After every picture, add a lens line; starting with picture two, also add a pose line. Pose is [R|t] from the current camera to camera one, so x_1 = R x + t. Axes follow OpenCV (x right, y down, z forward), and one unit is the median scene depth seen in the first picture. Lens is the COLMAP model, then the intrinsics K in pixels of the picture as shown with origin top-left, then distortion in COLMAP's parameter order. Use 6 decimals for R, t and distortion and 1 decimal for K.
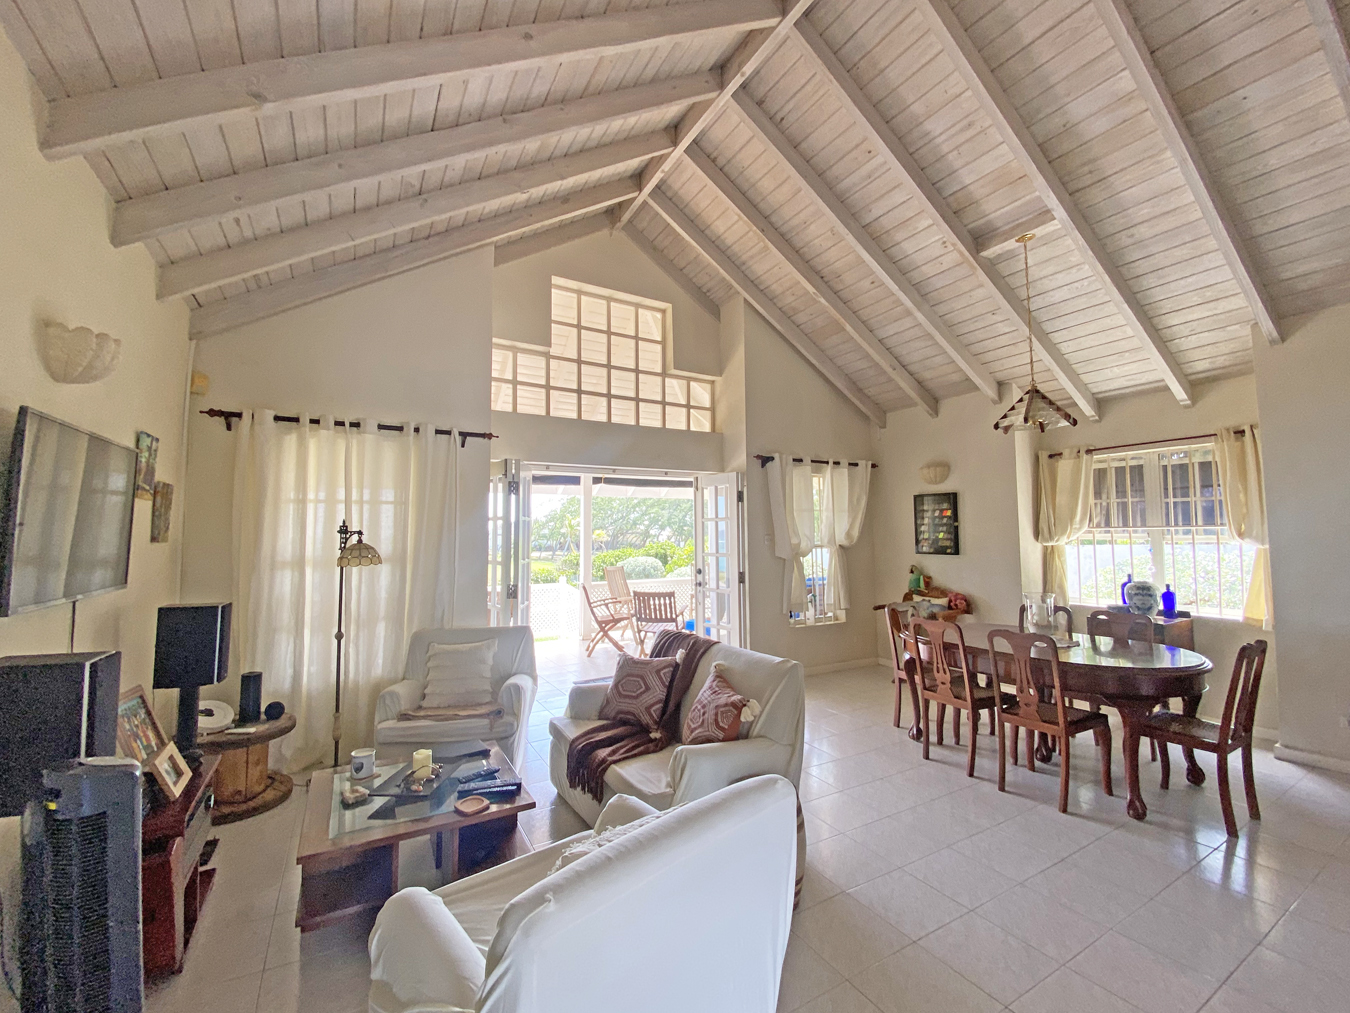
lens RADIAL K [[545.9, 0, 667.2], [0, 545.9, 495.7], [0, 0, 1]] dist [-0.001319, -0.007158]
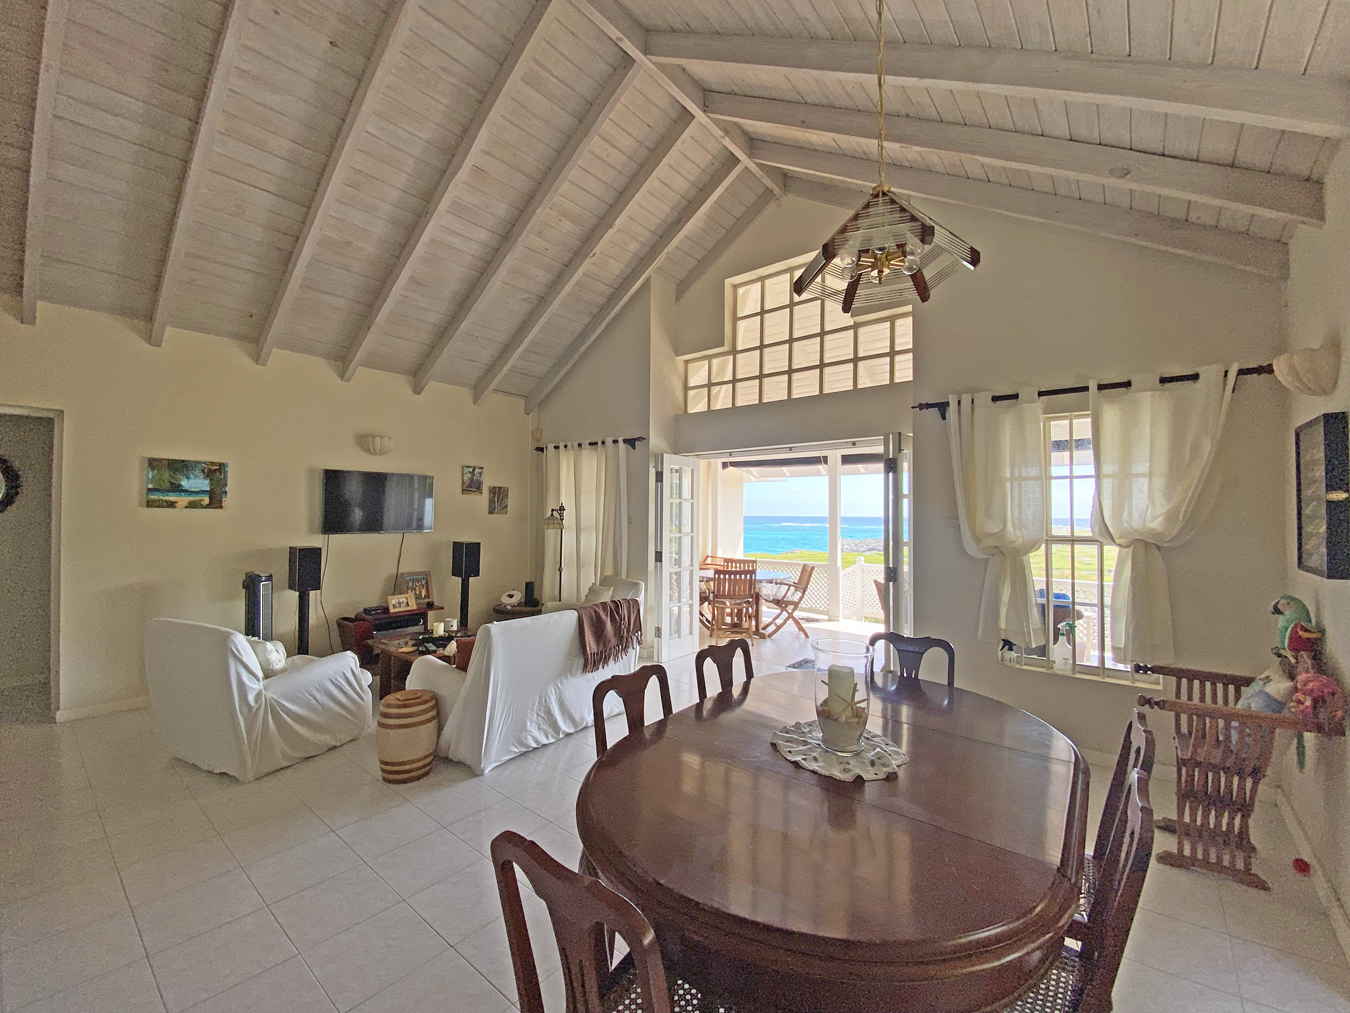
lens RADIAL K [[555.7, 0, 671.3], [0, 555.7, 497.6], [0, 0, 1]] dist [-0.013594, -0.000564]
pose [[0.324735, -0.013192, -0.945713, 0.777873], [0.056179, 0.998406, 0.005364, 0.024245], [0.944135, -0.054871, 0.324959, 0.483884]]
